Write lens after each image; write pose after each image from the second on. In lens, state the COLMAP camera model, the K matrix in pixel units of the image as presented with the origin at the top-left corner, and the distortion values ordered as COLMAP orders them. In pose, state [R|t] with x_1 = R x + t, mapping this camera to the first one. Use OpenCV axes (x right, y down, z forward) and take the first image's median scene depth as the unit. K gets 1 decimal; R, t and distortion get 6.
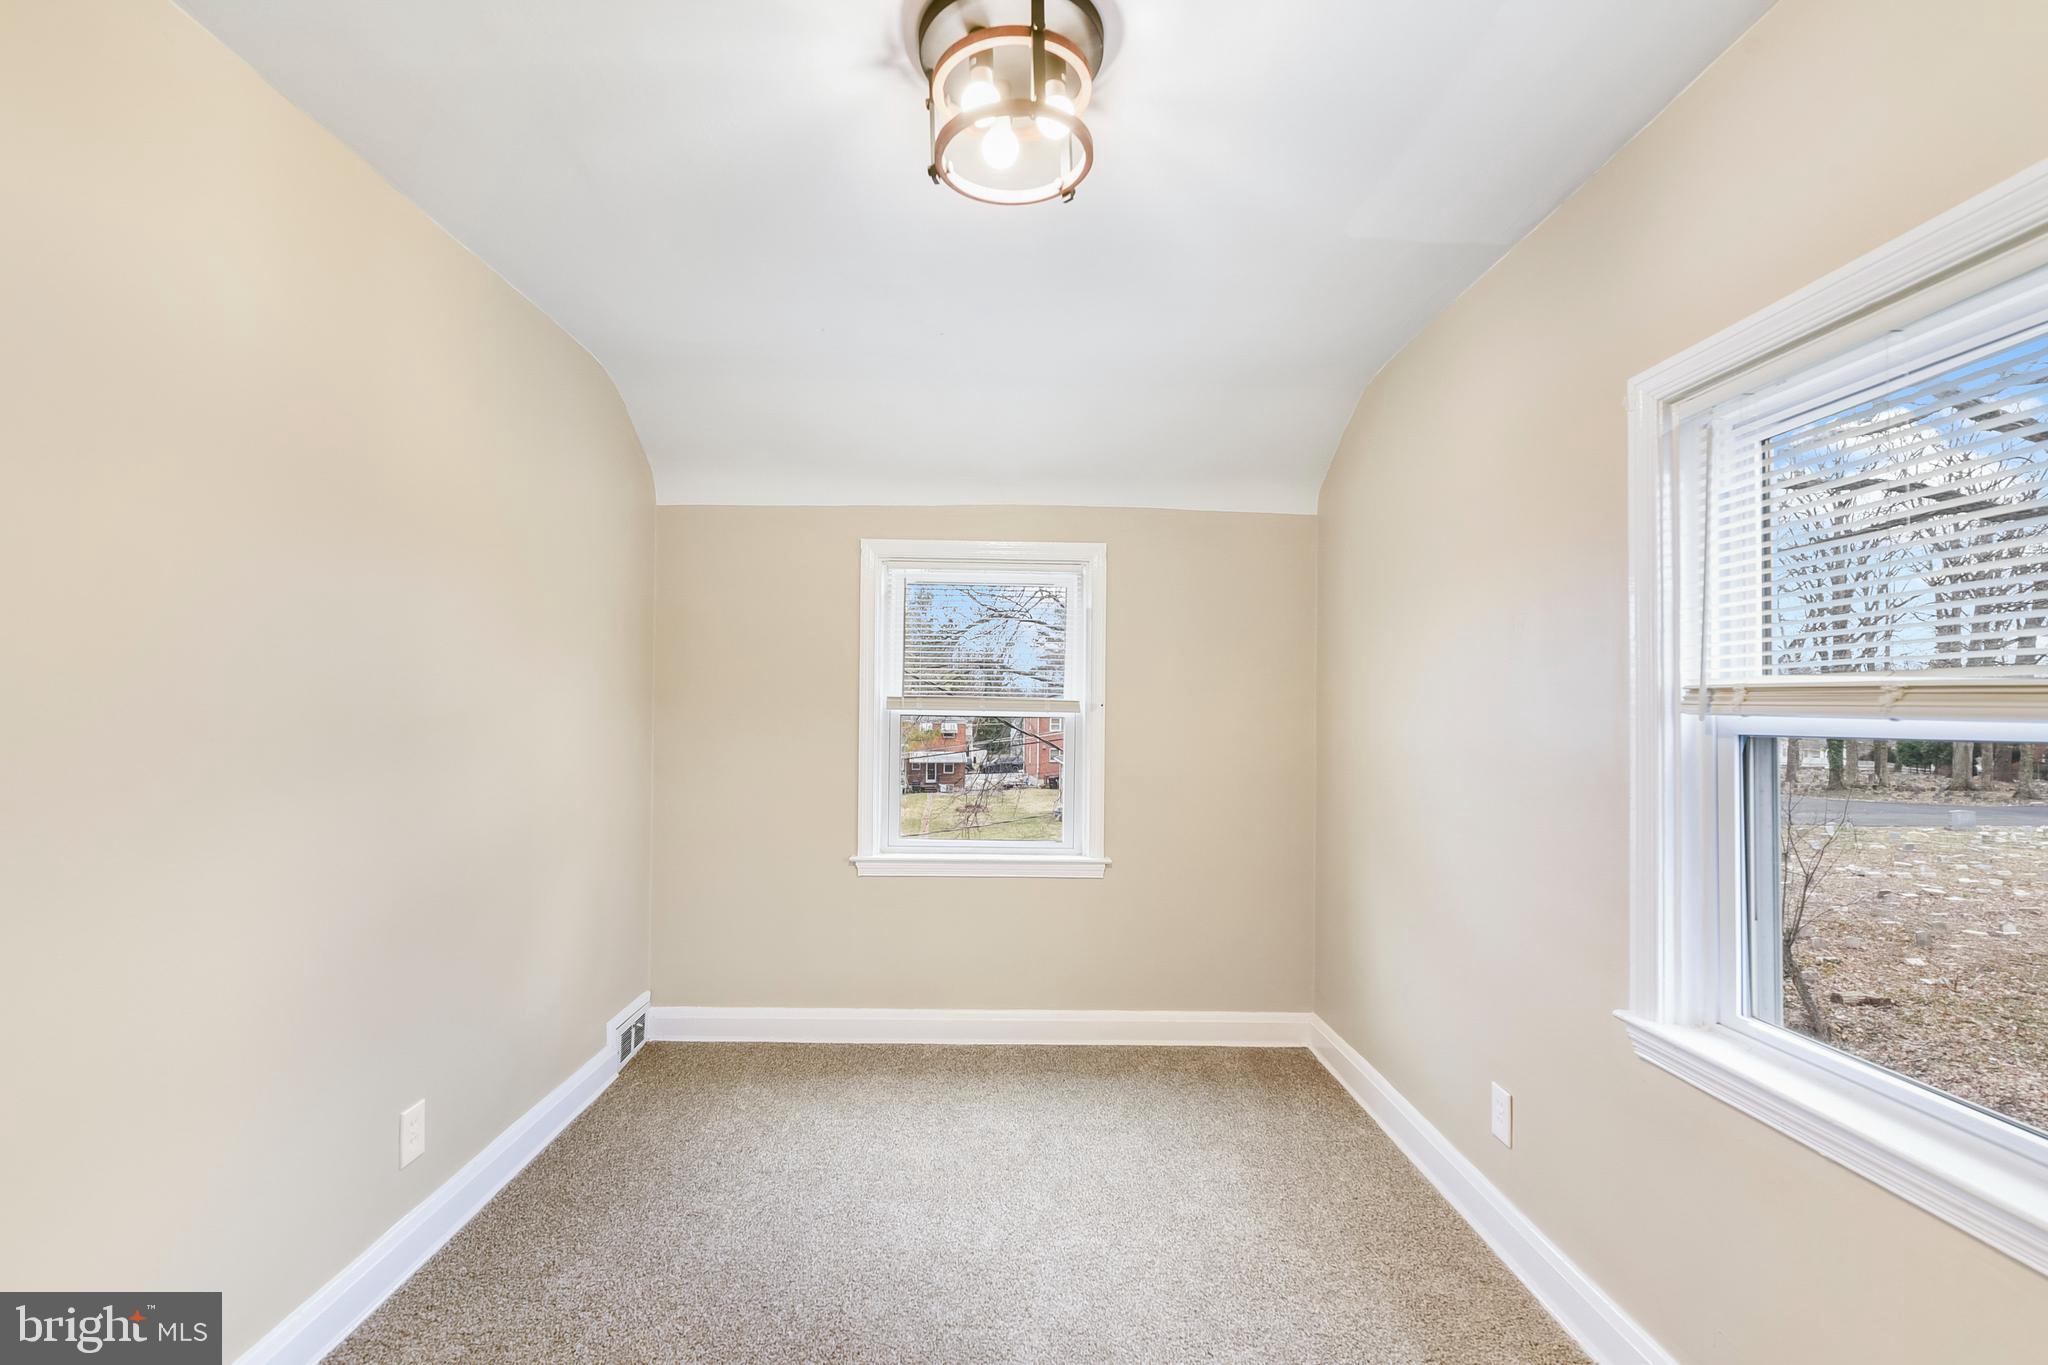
lens RADIAL K [[909.4, 0, 1024.0], [0, 909.4, 682.5], [0, 0, 1]] dist [-0.000479, -0.000066]
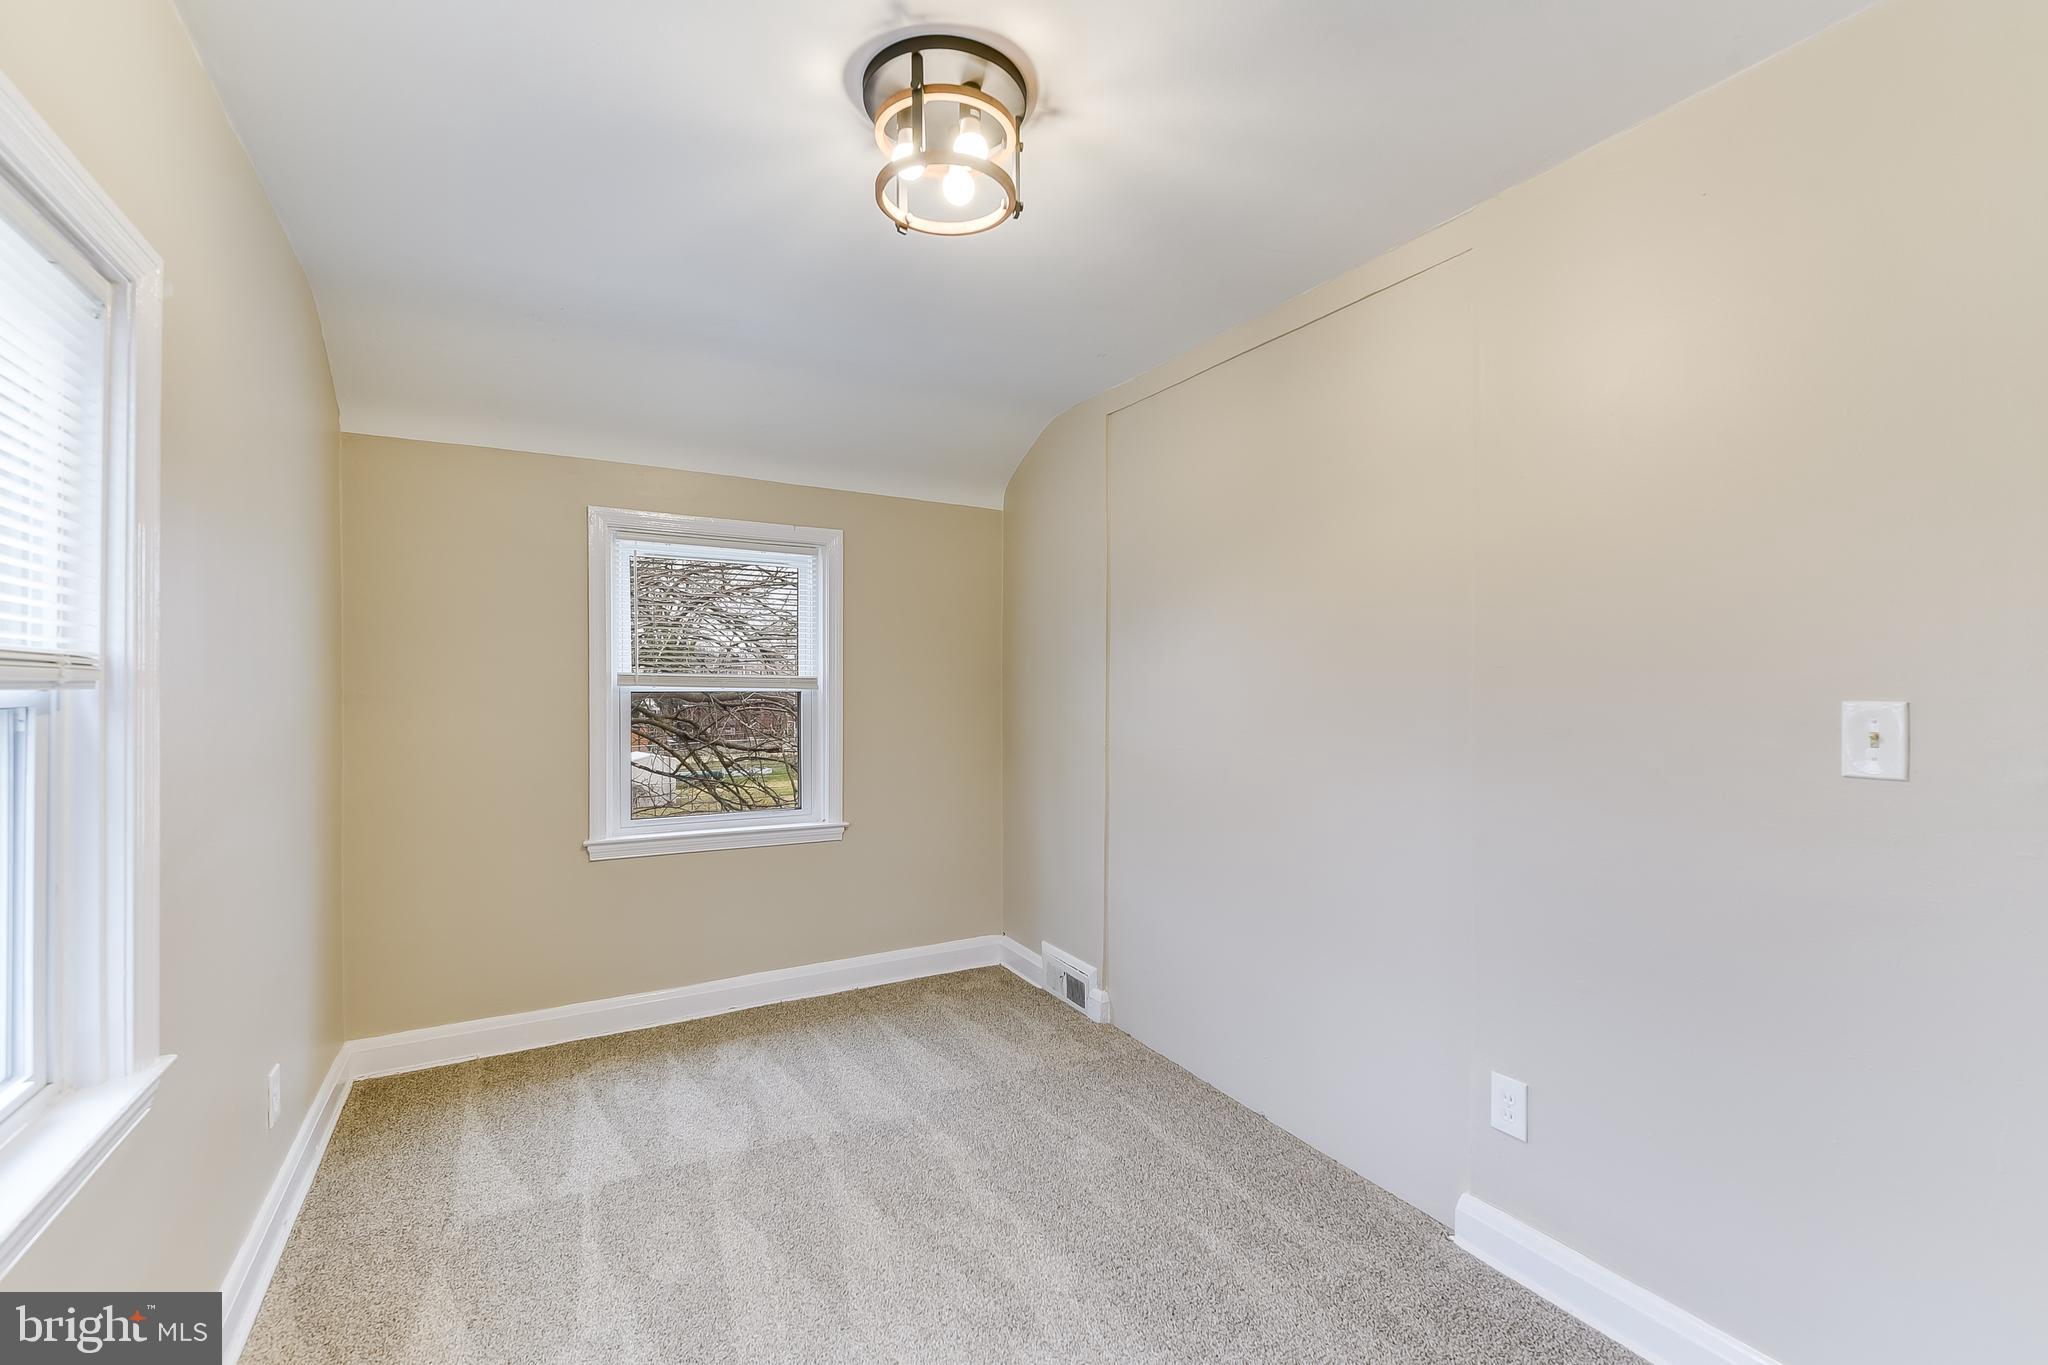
lens RADIAL K [[883.8, 0, 1024.0], [0, 883.8, 682.5], [0, 0, 1]] dist [0.029449, -0.000135]
pose [[0.848994, 0.008324, 0.528337, -0.290115], [-0.024641, 0.999412, 0.023849, -0.005544], [-0.527828, -0.033267, 0.848700, -0.016387]]
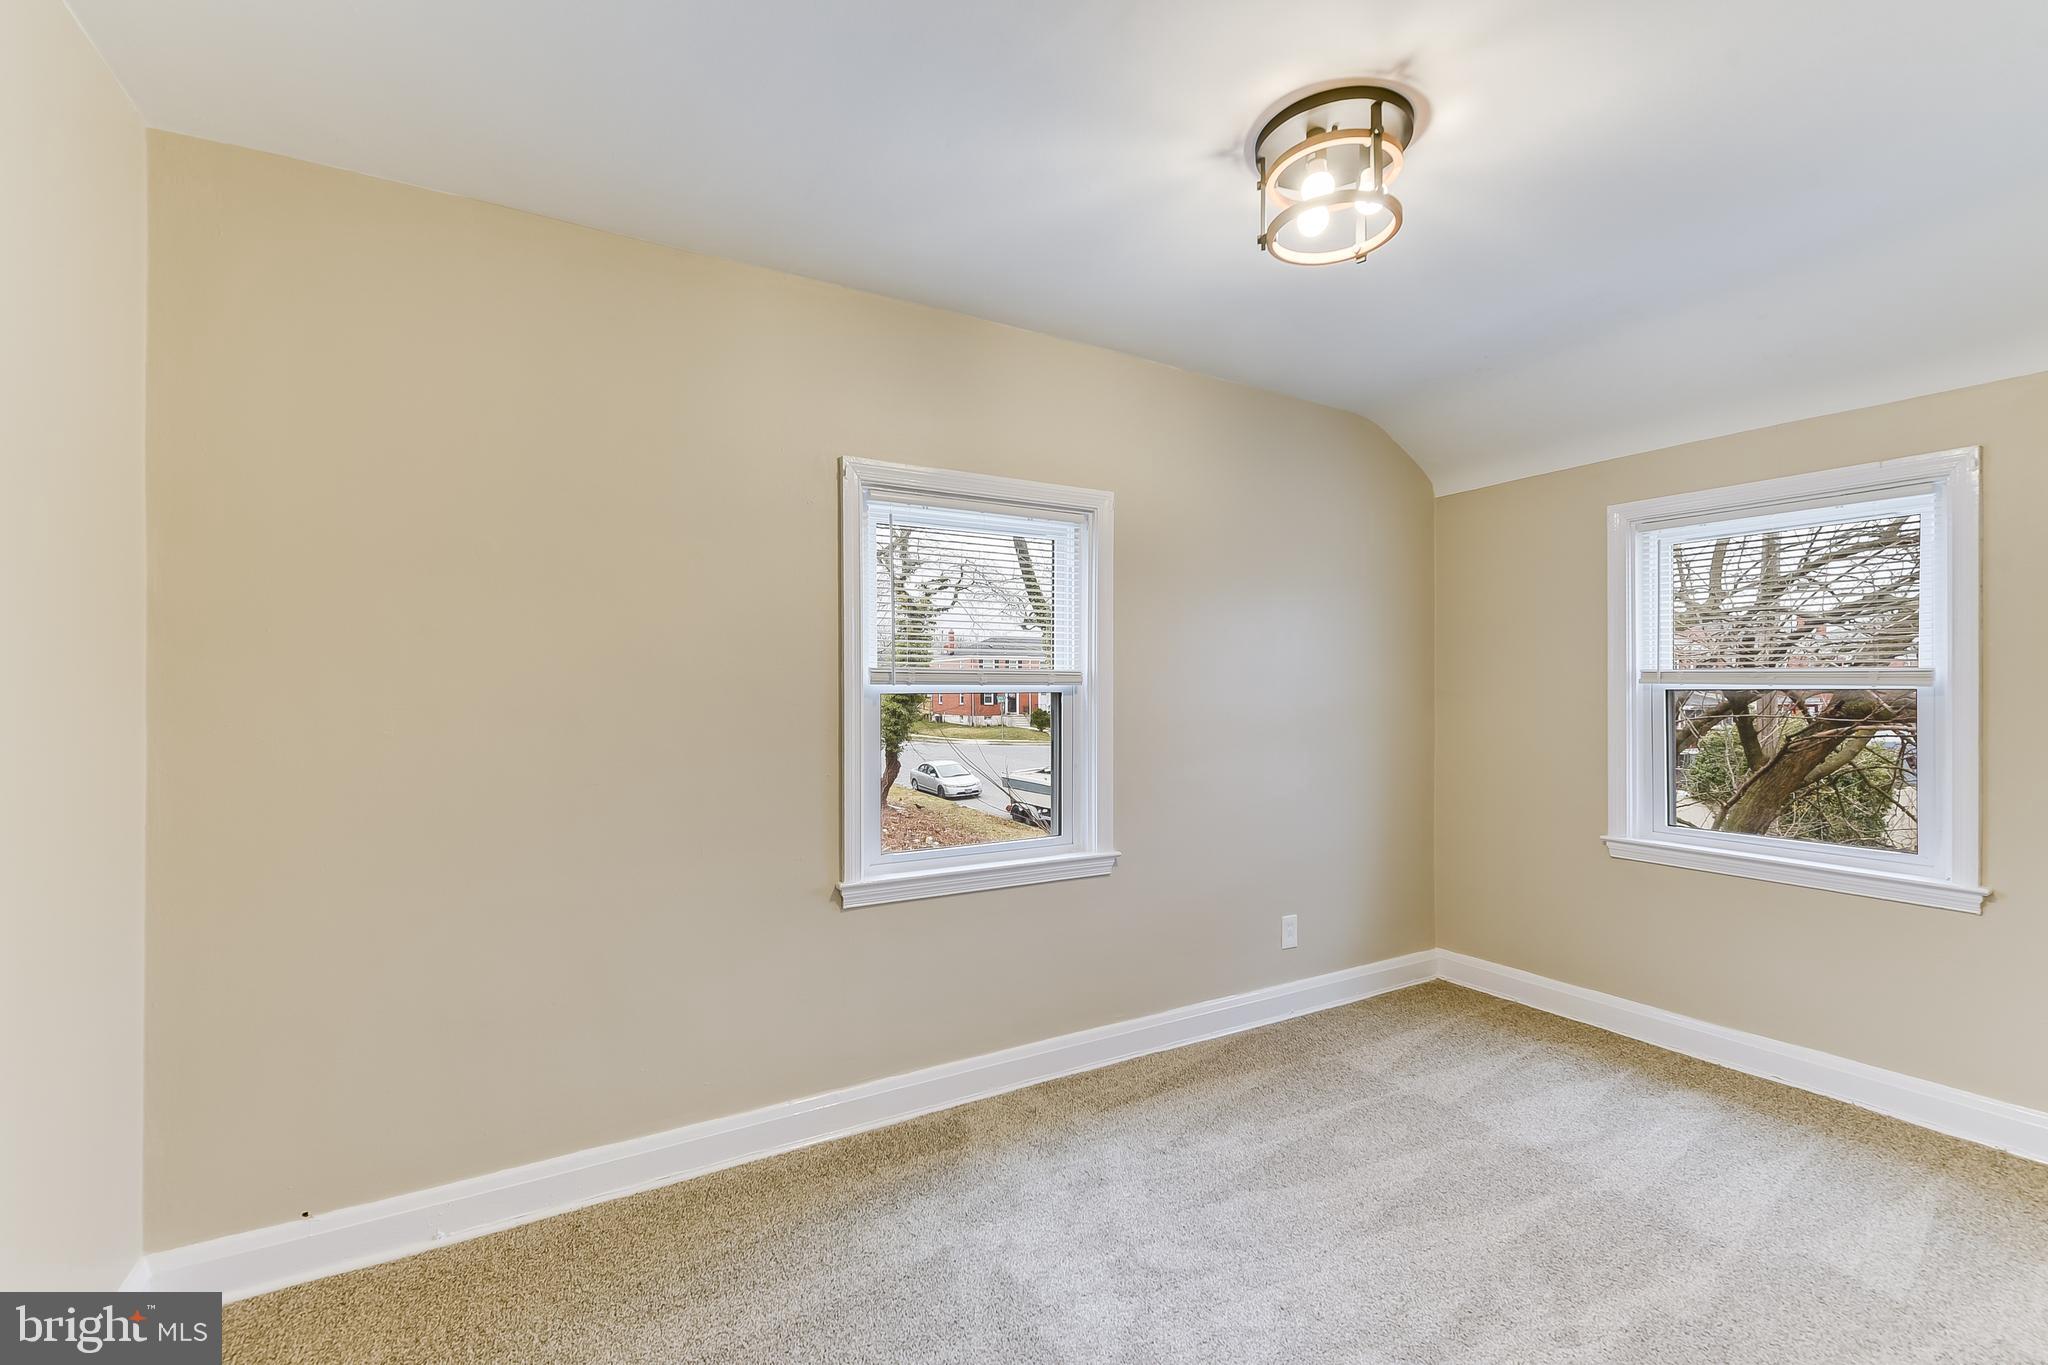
lens RADIAL K [[909.4, 0, 1024.0], [0, 909.4, 682.5], [0, 0, 1]] dist [-0.000479, -0.000066]
pose [[0.532960, -0.002521, -0.846137, 0.297879], [0.028140, 0.999495, 0.014747, -0.001499], [0.845672, -0.031671, 0.532762, -0.022031]]
